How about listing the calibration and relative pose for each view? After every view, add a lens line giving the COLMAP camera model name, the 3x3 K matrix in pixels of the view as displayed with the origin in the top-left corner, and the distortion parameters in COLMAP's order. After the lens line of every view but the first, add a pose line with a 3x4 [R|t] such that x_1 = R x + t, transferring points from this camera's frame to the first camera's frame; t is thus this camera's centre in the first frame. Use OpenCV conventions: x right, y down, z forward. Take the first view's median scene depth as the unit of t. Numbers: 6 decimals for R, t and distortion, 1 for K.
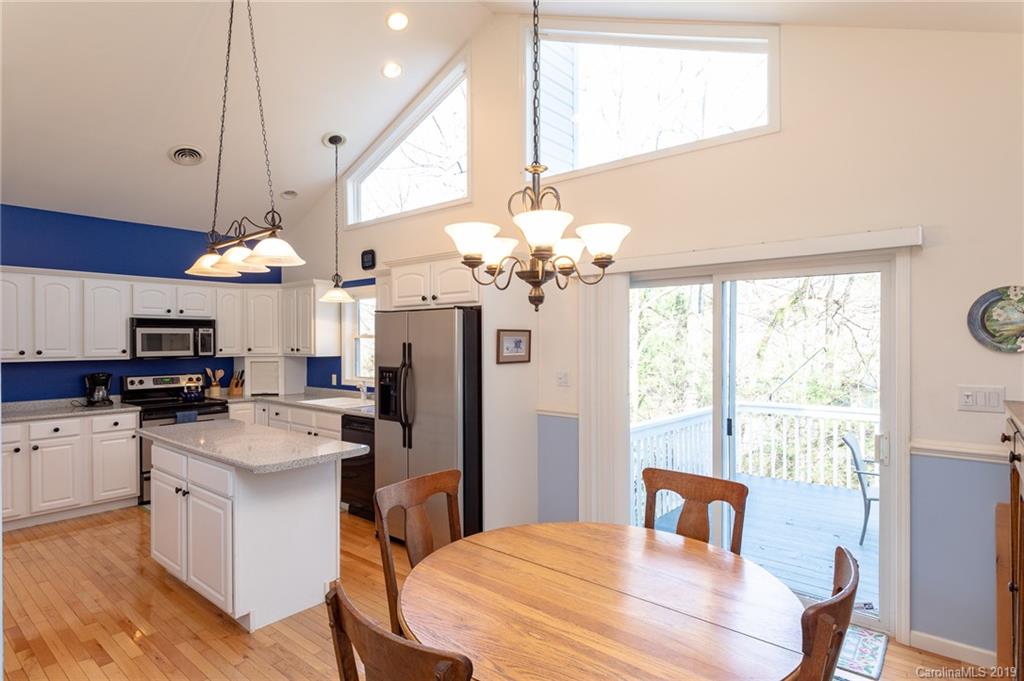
lens RADIAL K [[541.5, 0, 514.1], [0, 541.5, 345.3], [0, 0, 1]] dist [0.003593, 0.001542]
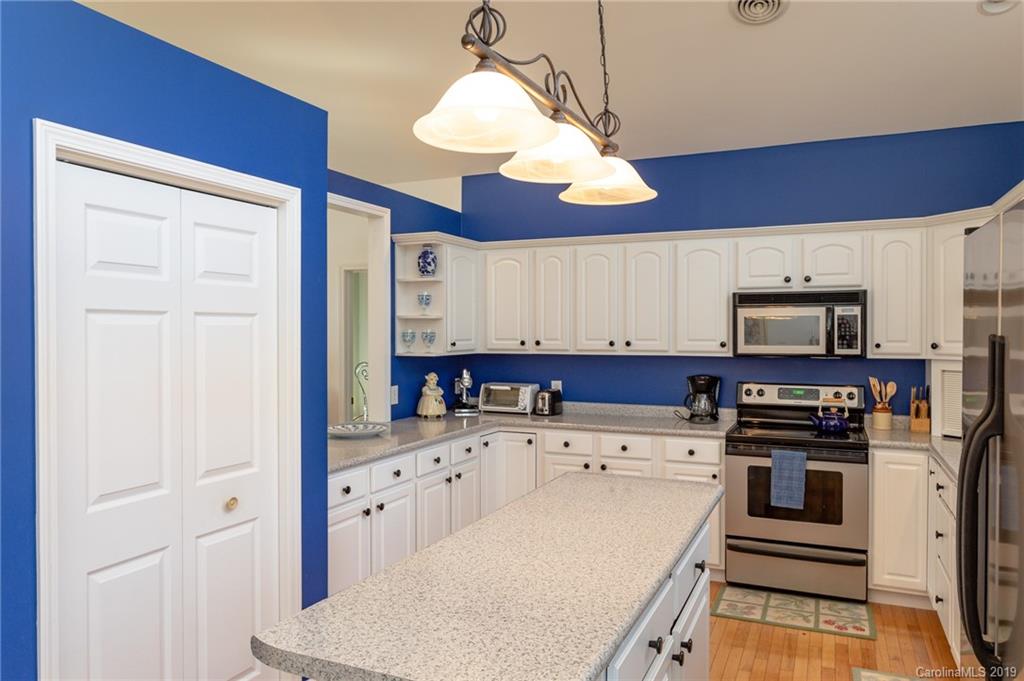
lens RADIAL K [[722.3, 0, 515.7], [0, 722.3, 337.5], [0, 0, 1]] dist [-0.001265, -0.000271]
pose [[0.271807, 0.012014, -0.962277, 0.058773], [-0.008459, 0.999913, 0.010094, -0.003978], [0.962315, 0.005396, 0.271885, 0.507749]]
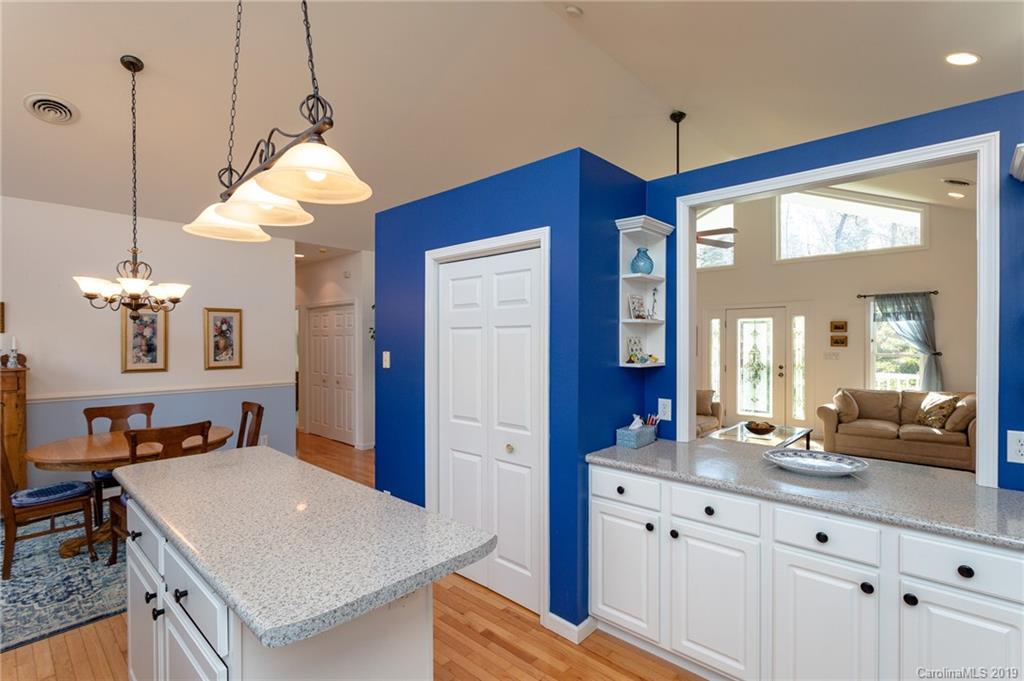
lens RADIAL K [[481.1, 0, 509.8], [0, 481.1, 341.6], [0, 0, 1]] dist [0.003337, 0.000404]
pose [[-0.998306, 0.005034, 0.057966, -0.518190], [0.005701, 0.999919, 0.011357, -0.002674], [-0.057904, 0.011668, -0.998254, 0.978986]]
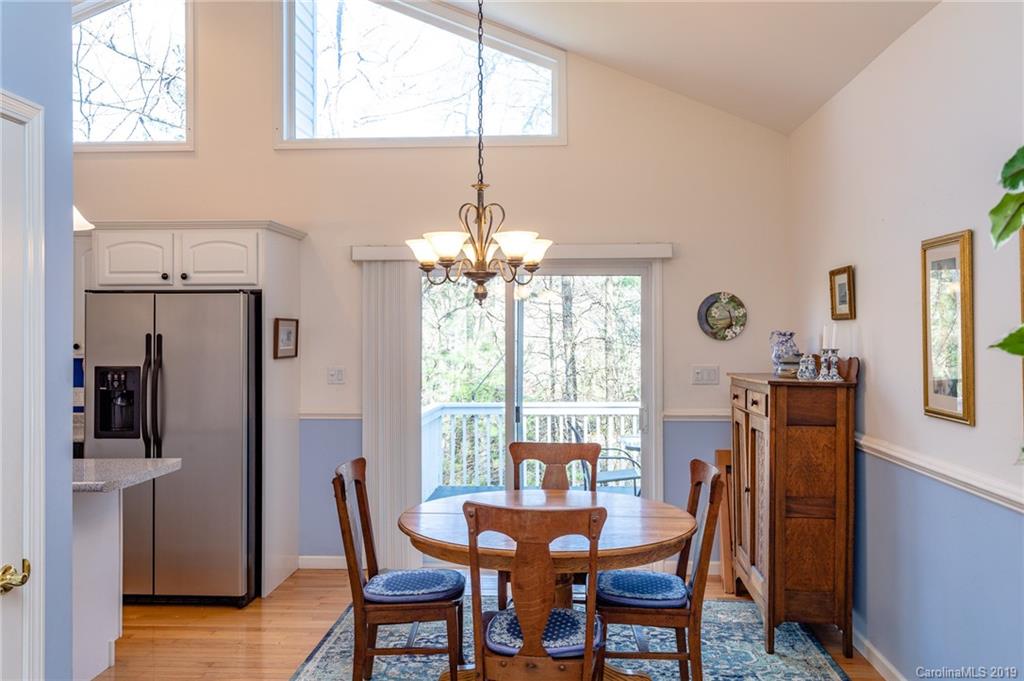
lens RADIAL K [[827.3, 0, 511.9], [0, 827.3, 329.0], [0, 0, 1]] dist [0.032908, -0.001058]
pose [[0.813442, 0.004319, 0.581630, -0.350122], [0.005338, 0.999875, -0.014890, 0.006256], [-0.581622, 0.015217, 0.813317, -0.189661]]
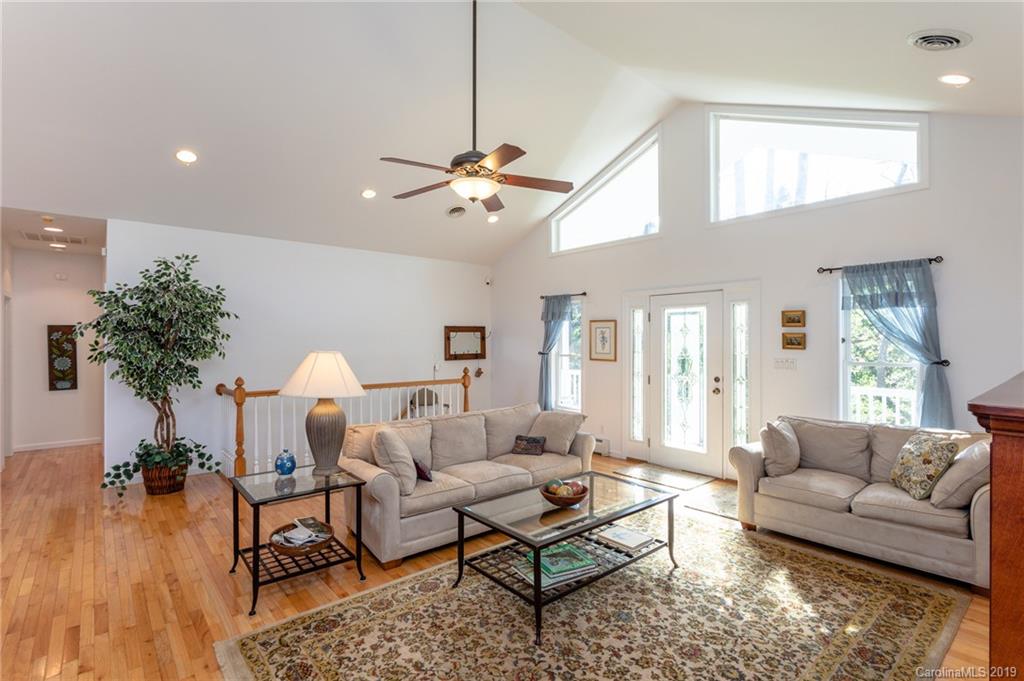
lens RADIAL K [[495.2, 0, 511.4], [0, 495.2, 337.1], [0, 0, 1]] dist [0.002126, 0.000607]
pose [[-0.984756, 0.005099, 0.173865, -1.000984], [0.005931, 0.999973, 0.004265, 0.002370], [-0.173839, 0.005231, -0.984760, 0.559239]]
